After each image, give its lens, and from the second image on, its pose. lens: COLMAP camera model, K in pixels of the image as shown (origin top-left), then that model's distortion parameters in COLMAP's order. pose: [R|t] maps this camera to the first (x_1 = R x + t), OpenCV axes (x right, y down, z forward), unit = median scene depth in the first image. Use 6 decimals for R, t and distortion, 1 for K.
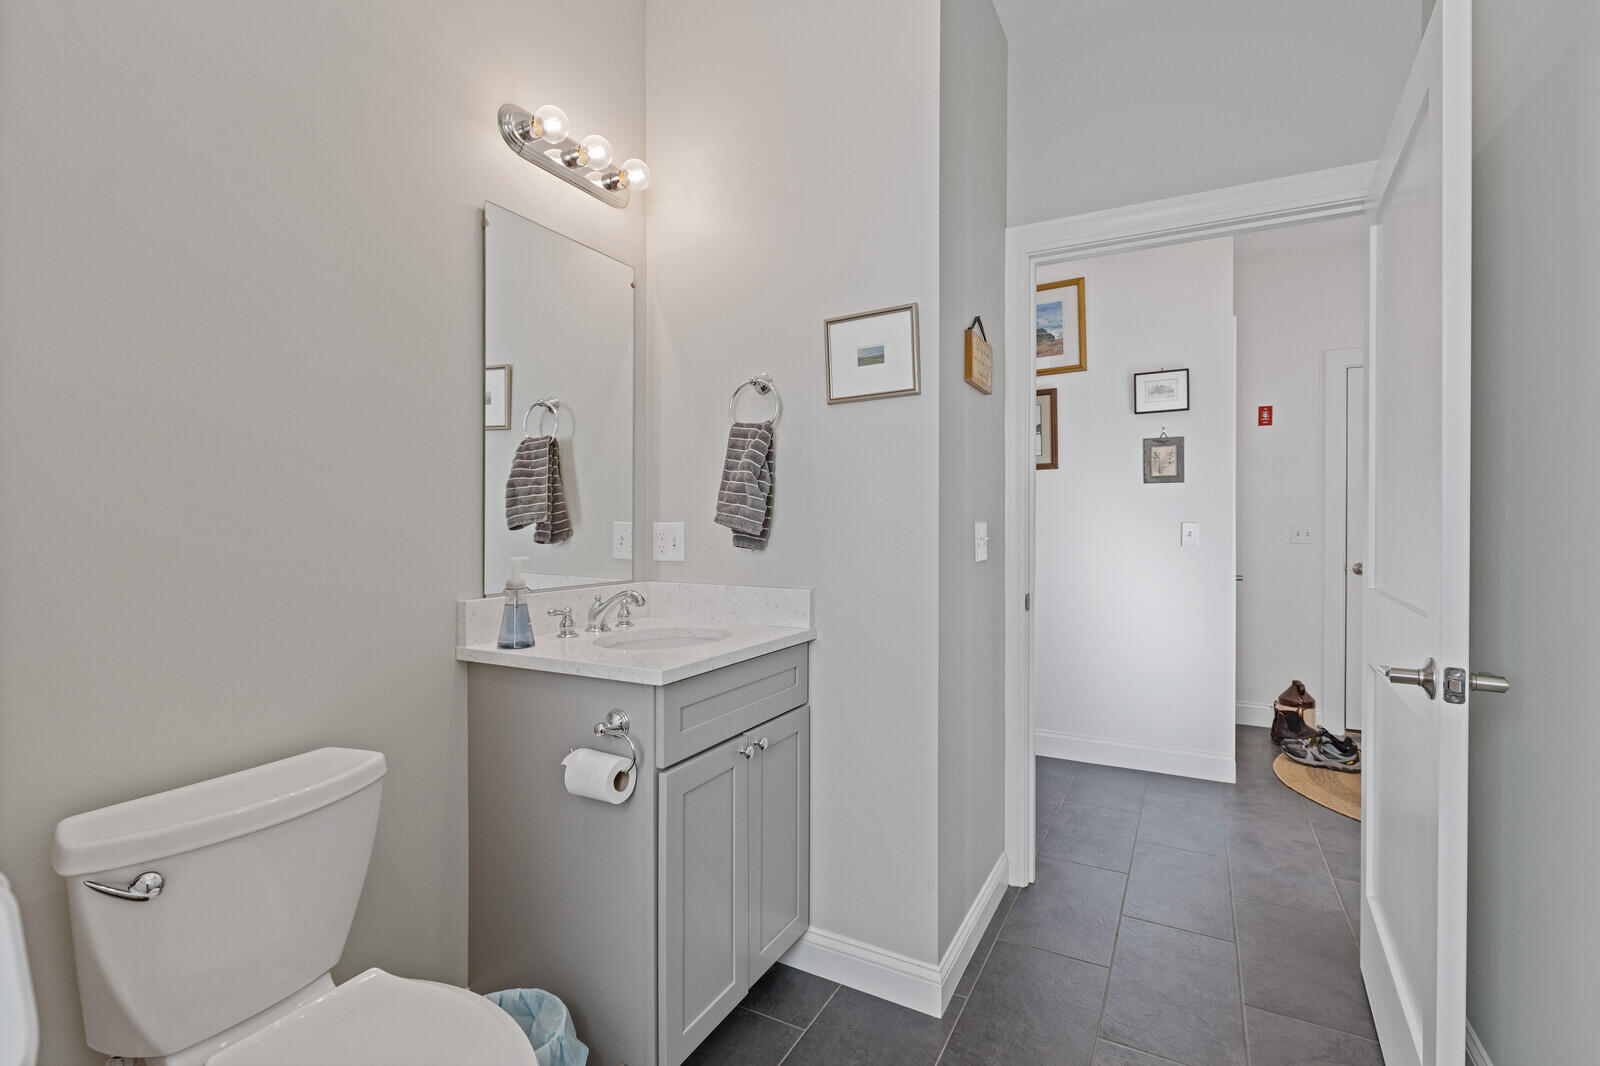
lens RADIAL K [[730.4, 0, 804.0], [0, 730.4, 525.3], [0, 0, 1]] dist [-0.003176, 0.000128]
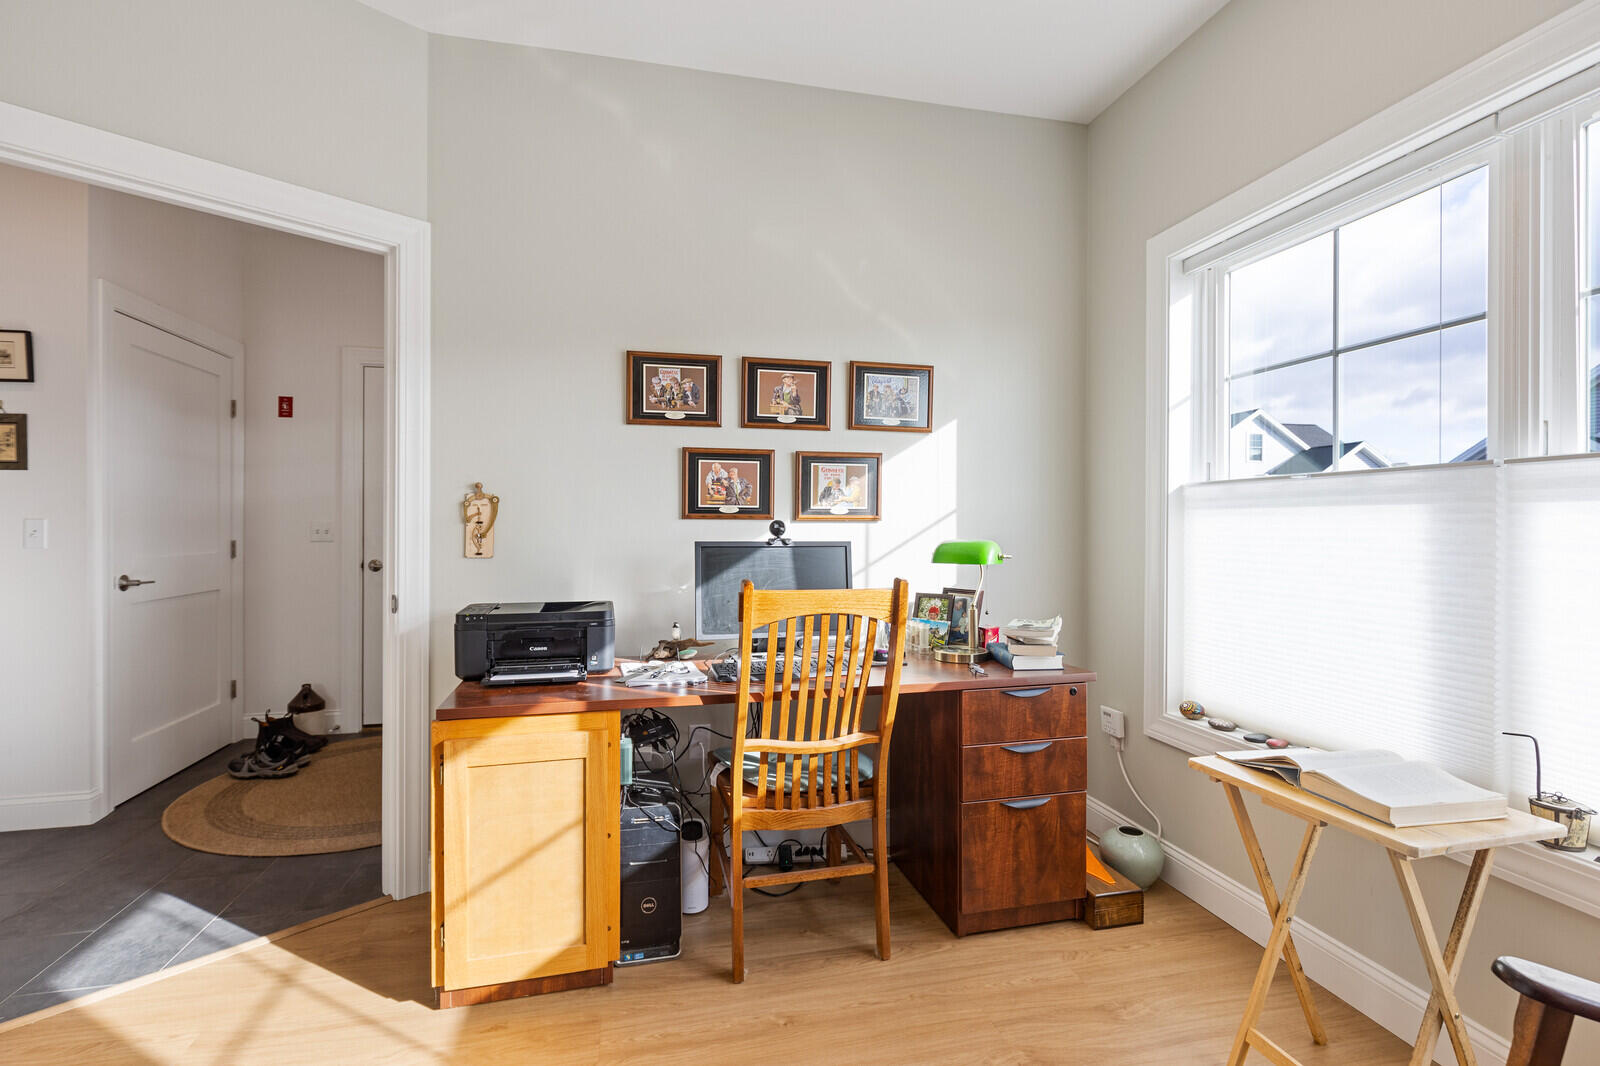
lens RADIAL K [[730.4, 0, 796.8], [0, 730.4, 520.5], [0, 0, 1]] dist [-0.003176, 0.000128]
pose [[0.744133, 0.003193, 0.668024, 0.598073], [-0.002382, 0.999995, -0.002126, -0.002765], [-0.668028, -0.000009, 0.744137, -0.176825]]
